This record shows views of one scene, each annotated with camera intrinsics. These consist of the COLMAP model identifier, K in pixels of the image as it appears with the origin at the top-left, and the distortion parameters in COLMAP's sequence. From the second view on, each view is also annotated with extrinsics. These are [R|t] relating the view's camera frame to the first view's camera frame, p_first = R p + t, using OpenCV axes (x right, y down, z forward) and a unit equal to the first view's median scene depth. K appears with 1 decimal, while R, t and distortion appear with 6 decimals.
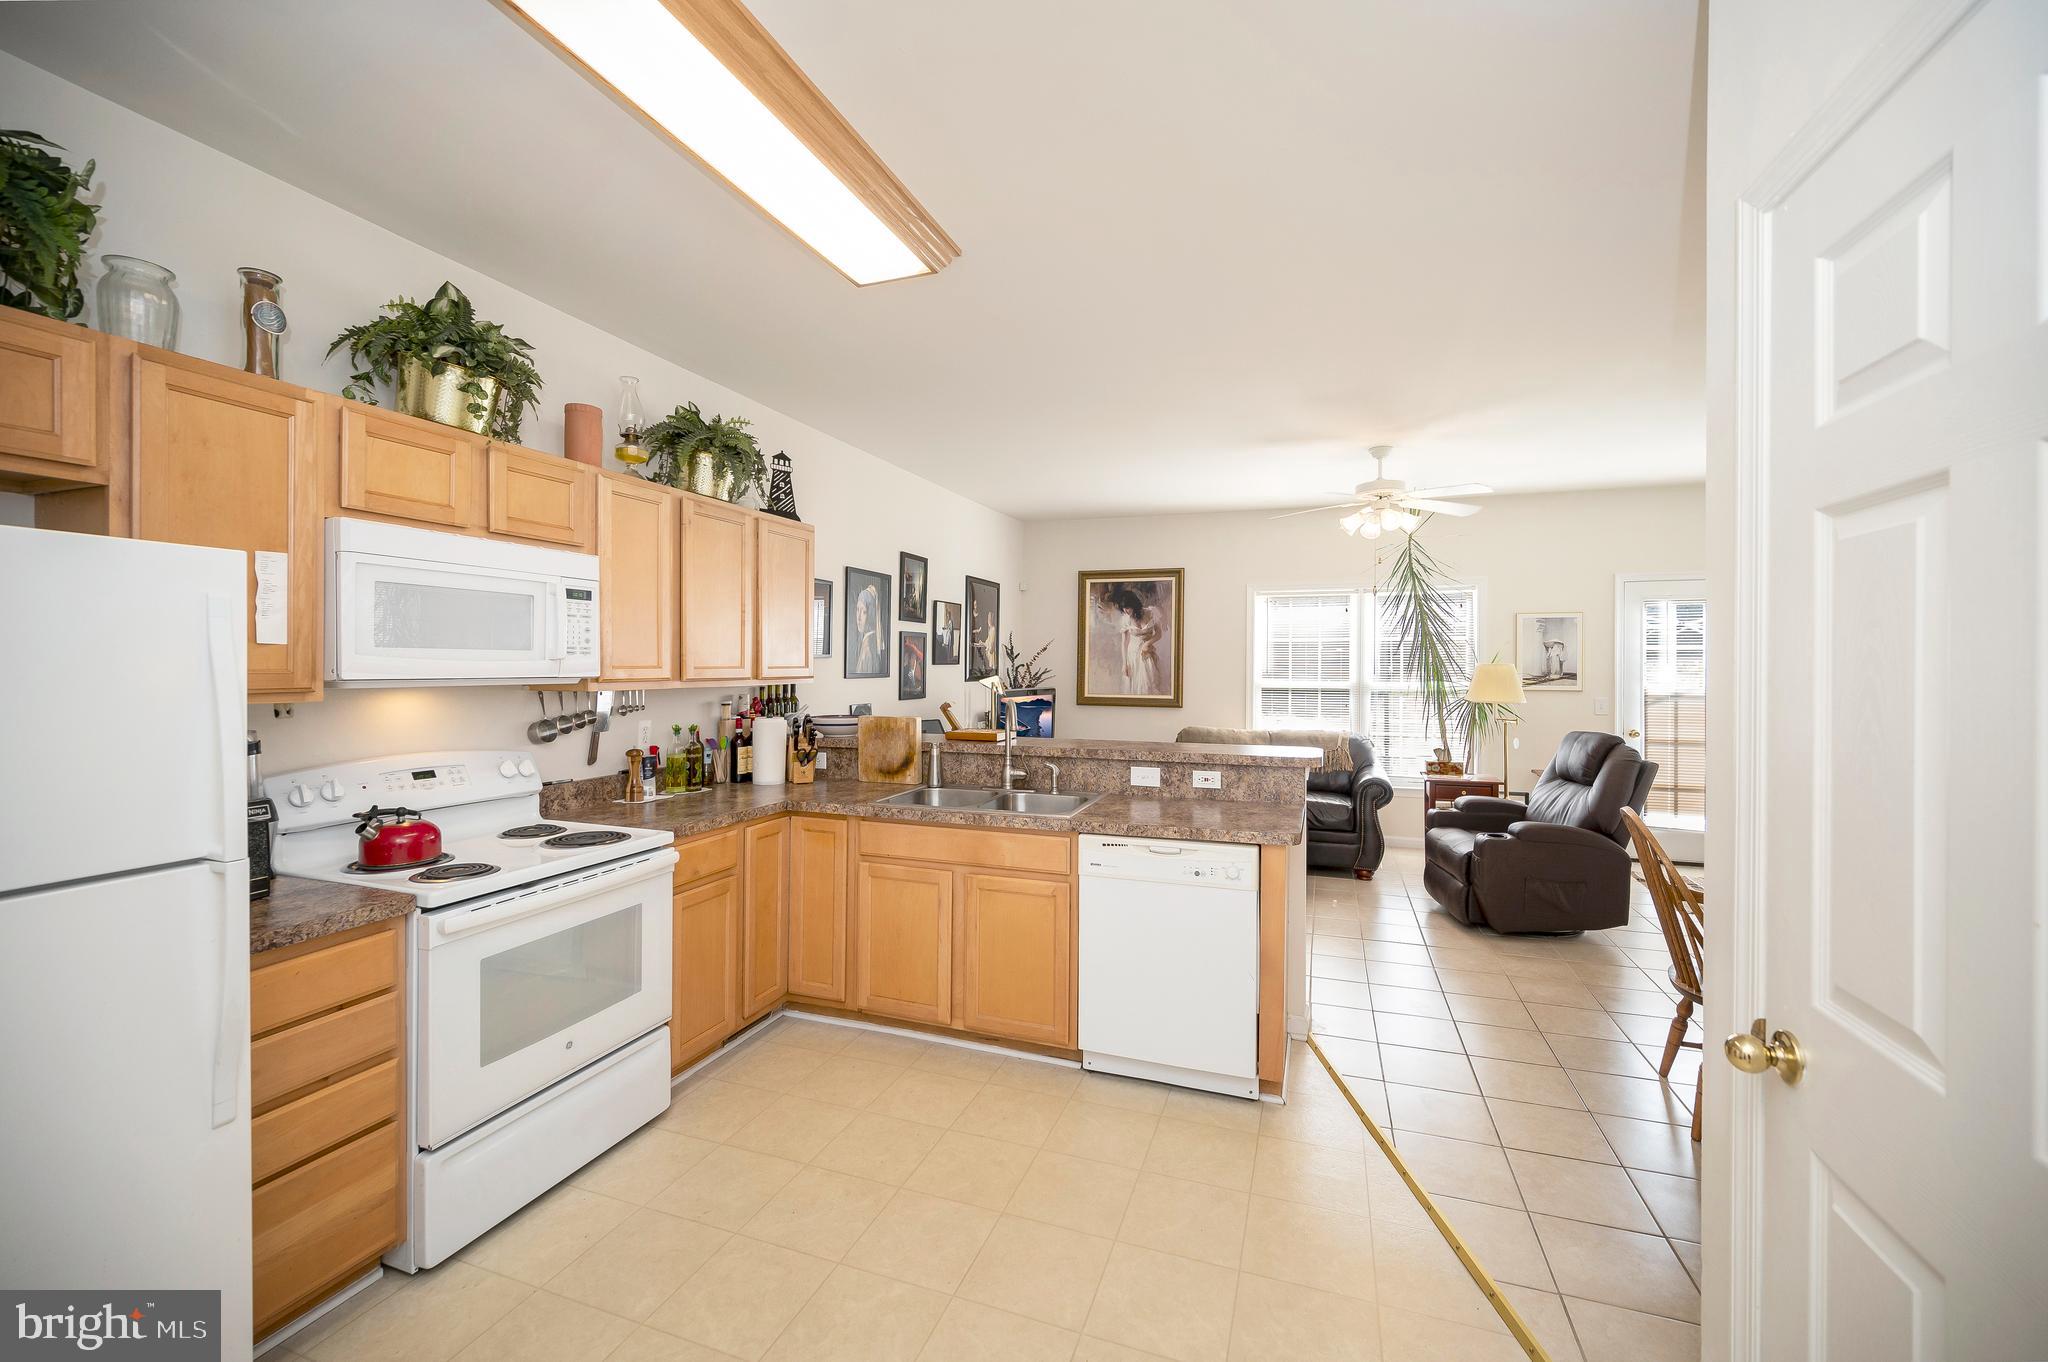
lens RADIAL K [[824.3, 0, 1044.4], [0, 824.3, 664.8], [0, 0, 1]] dist [-0.000536, -0.001770]
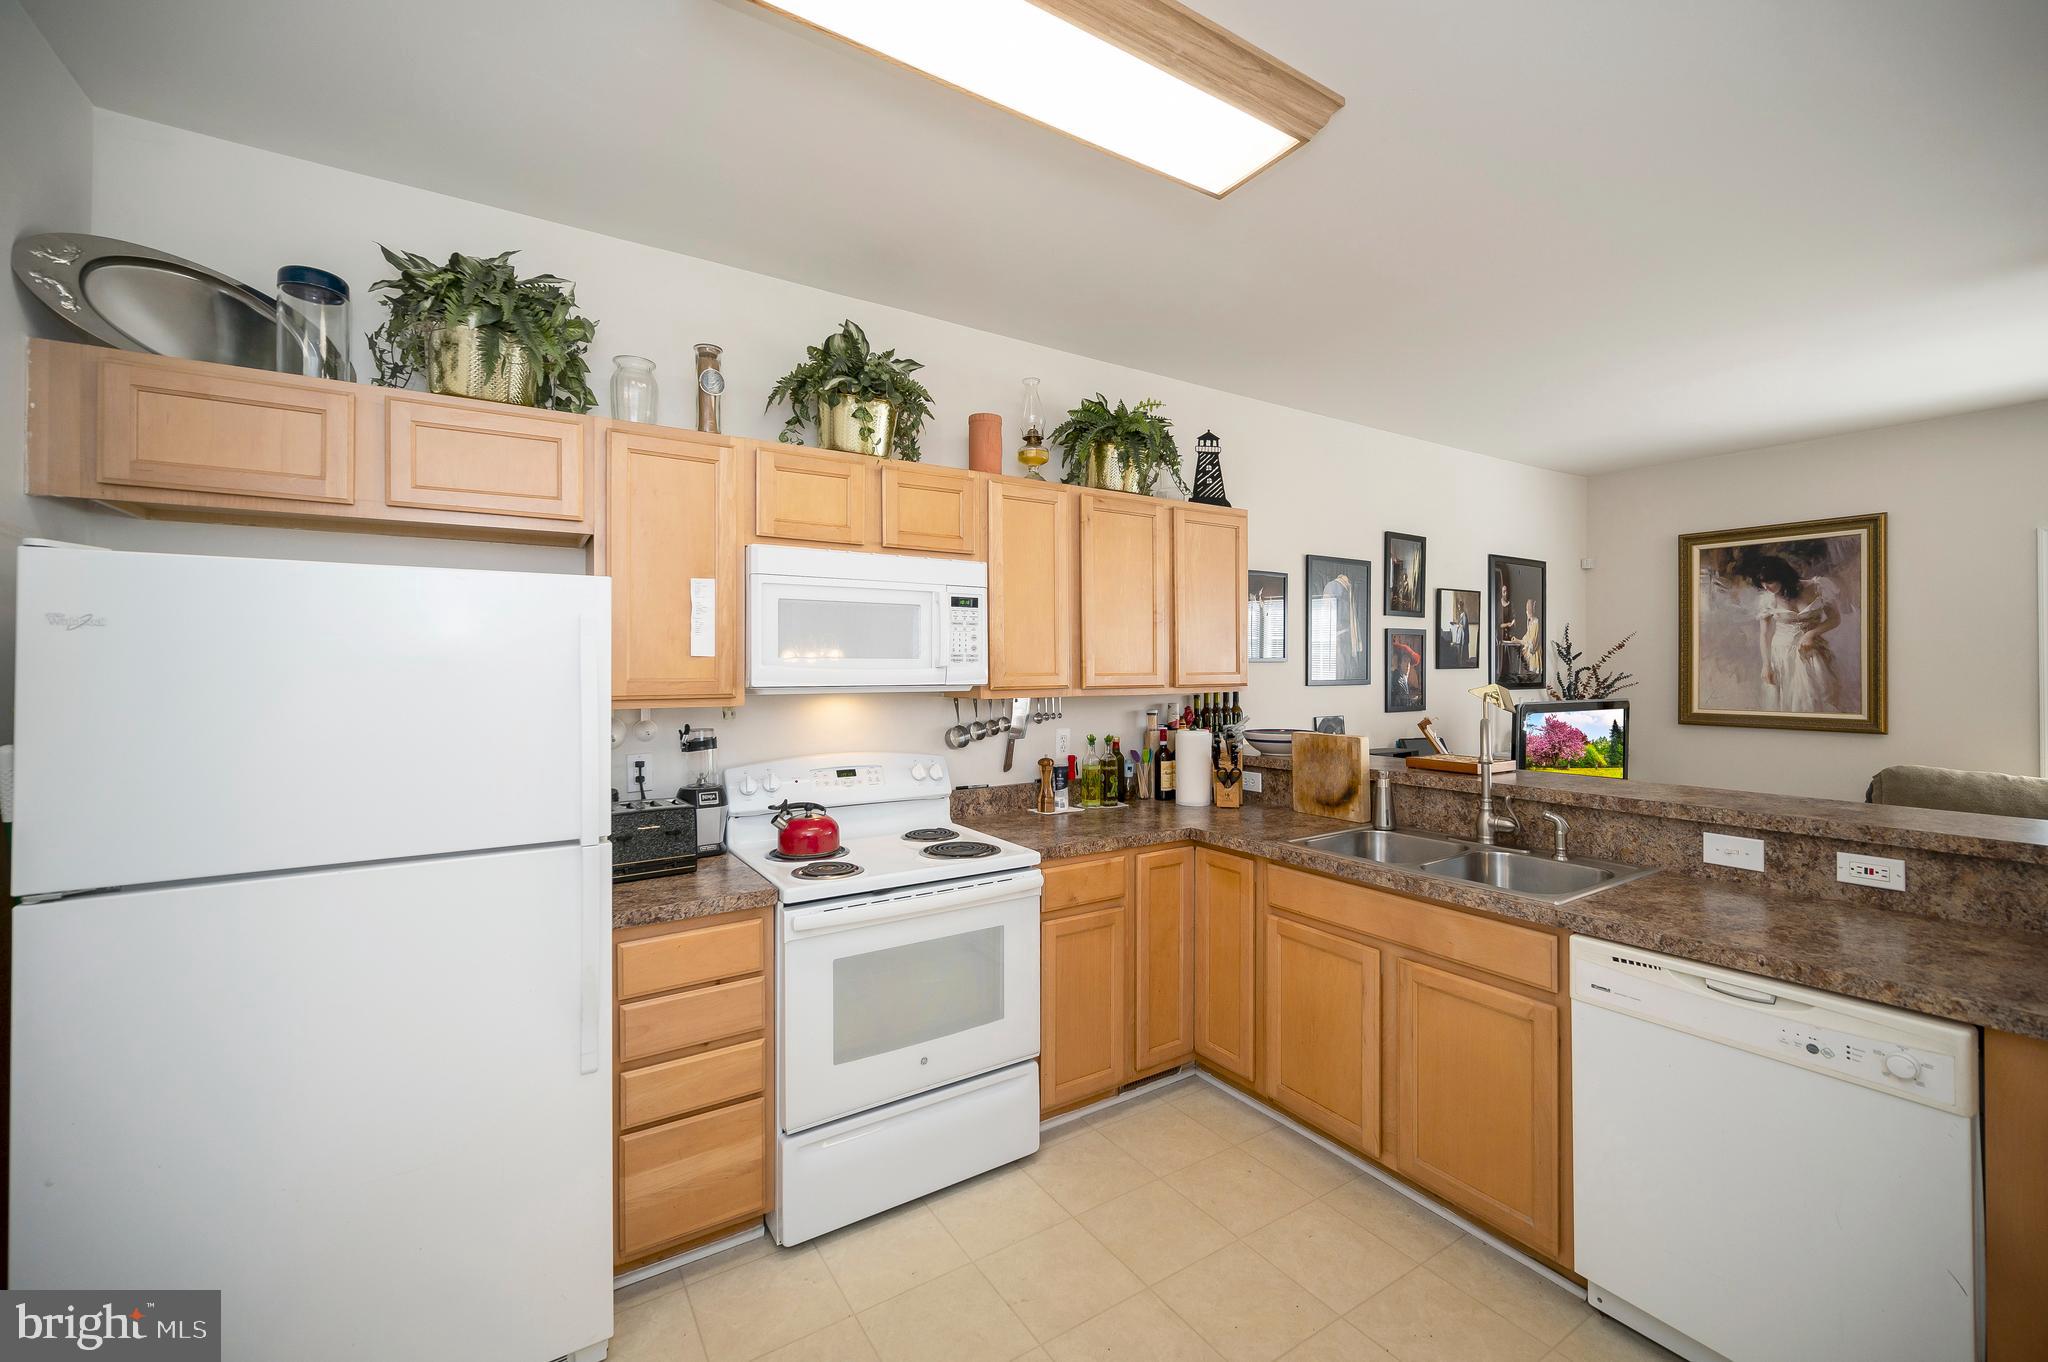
lens RADIAL K [[824.3, 0, 1033.2], [0, 824.3, 667.4], [0, 0, 1]] dist [-0.000536, -0.001770]
pose [[0.785620, -0.009876, -0.618631, 0.084407], [0.007614, 0.999951, -0.006295, 0.000581], [0.618663, 0.000235, 0.785656, 0.191057]]
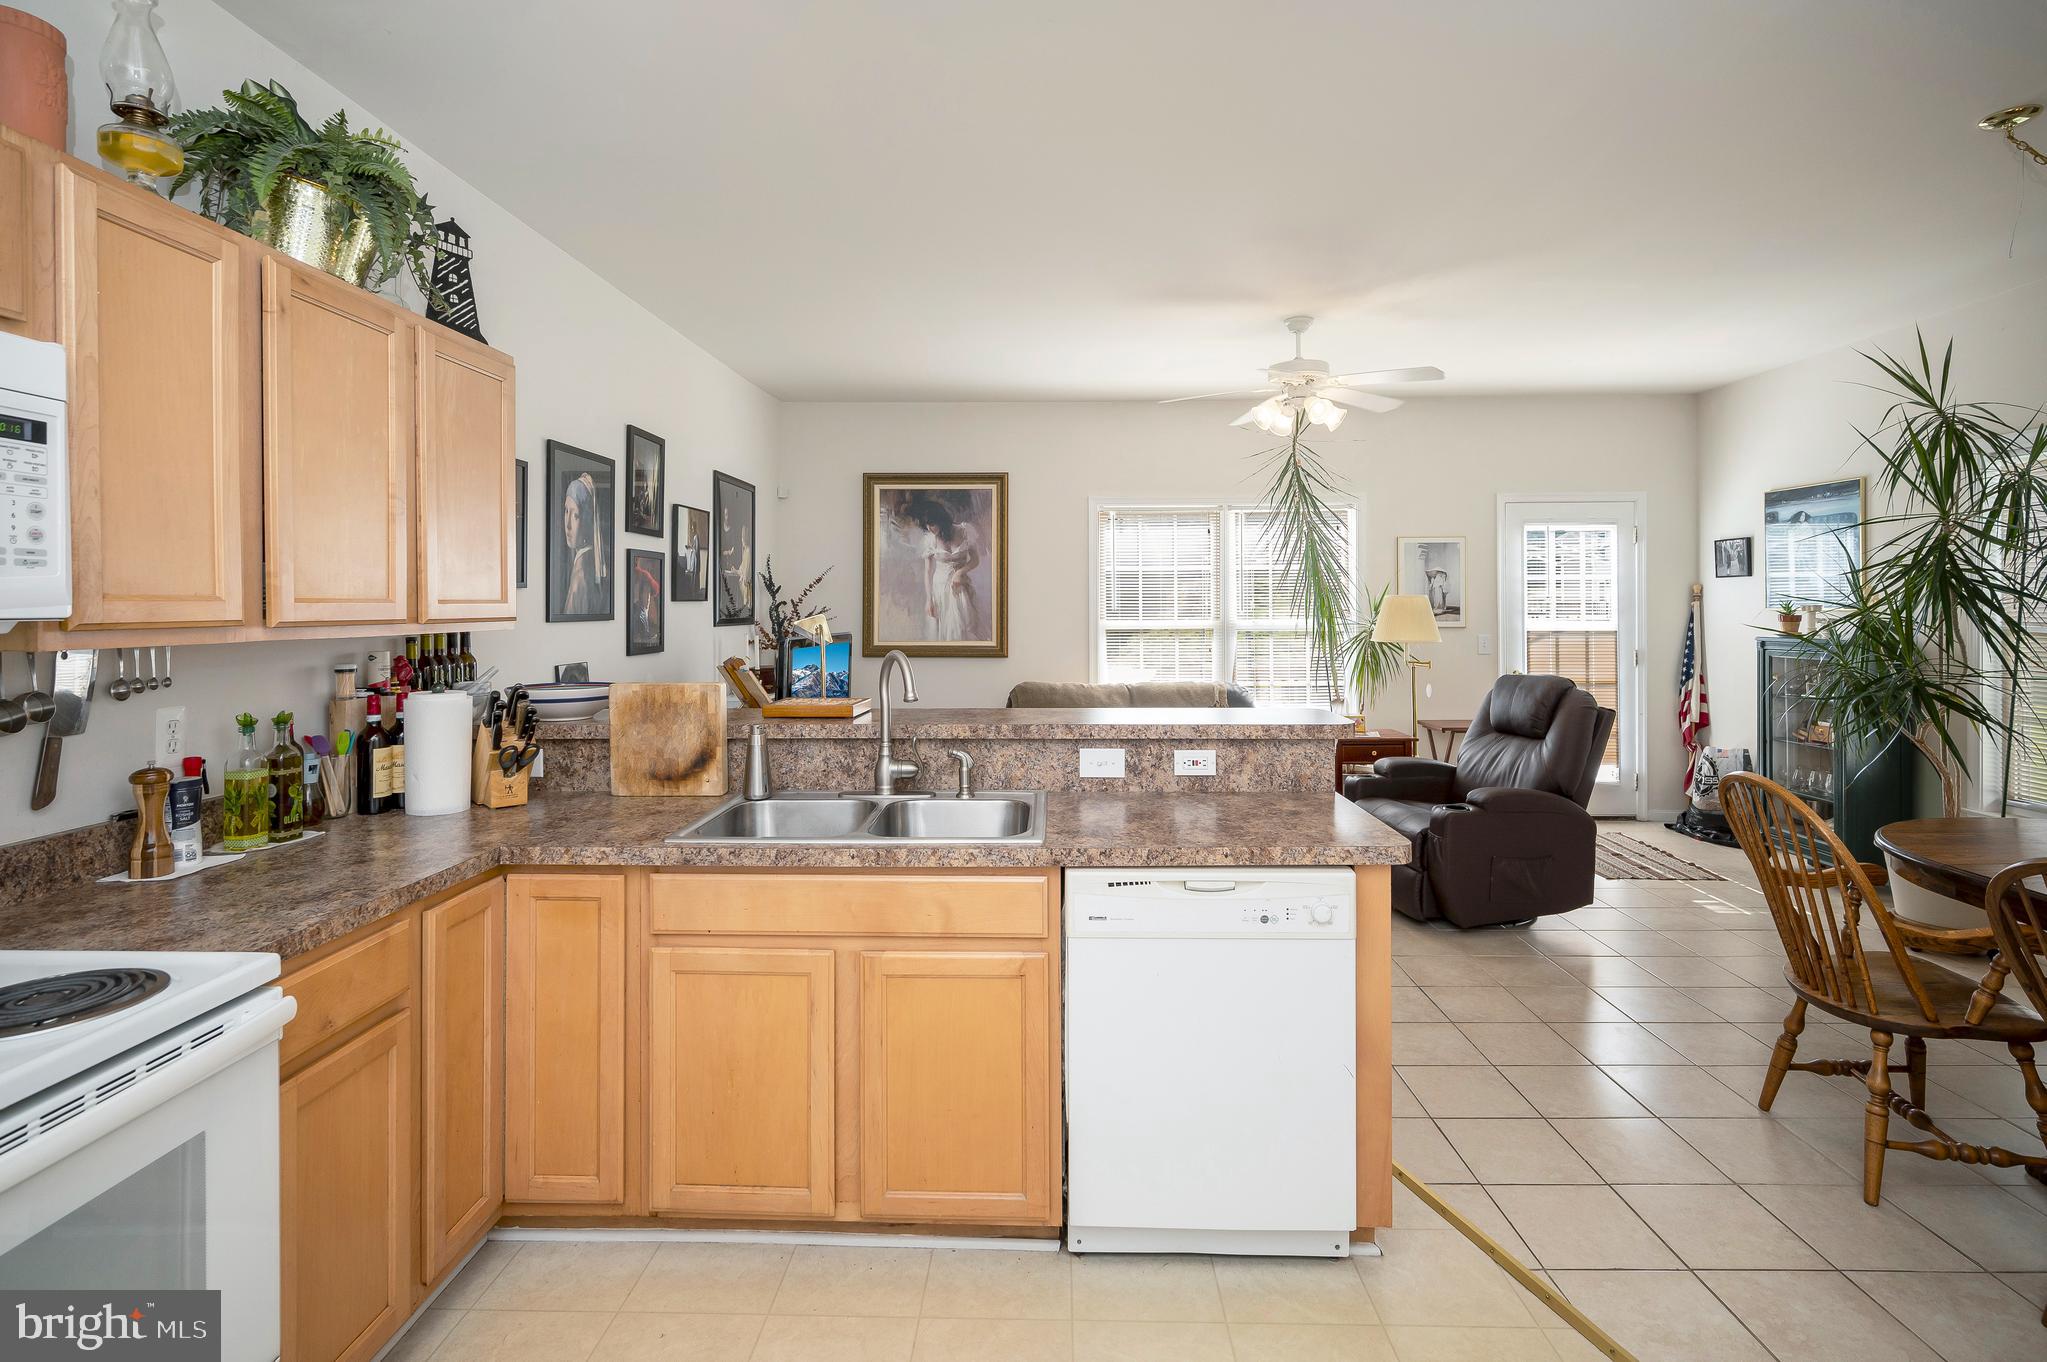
lens RADIAL K [[986.0, 0, 1040.6], [0, 986.0, 609.1], [0, 0, 1]] dist [-0.000440, 0.000176]
pose [[0.952706, -0.009409, 0.303748, -0.149021], [0.008738, 0.999955, 0.003567, 0.009325], [-0.303768, -0.000744, 0.952746, 0.246287]]
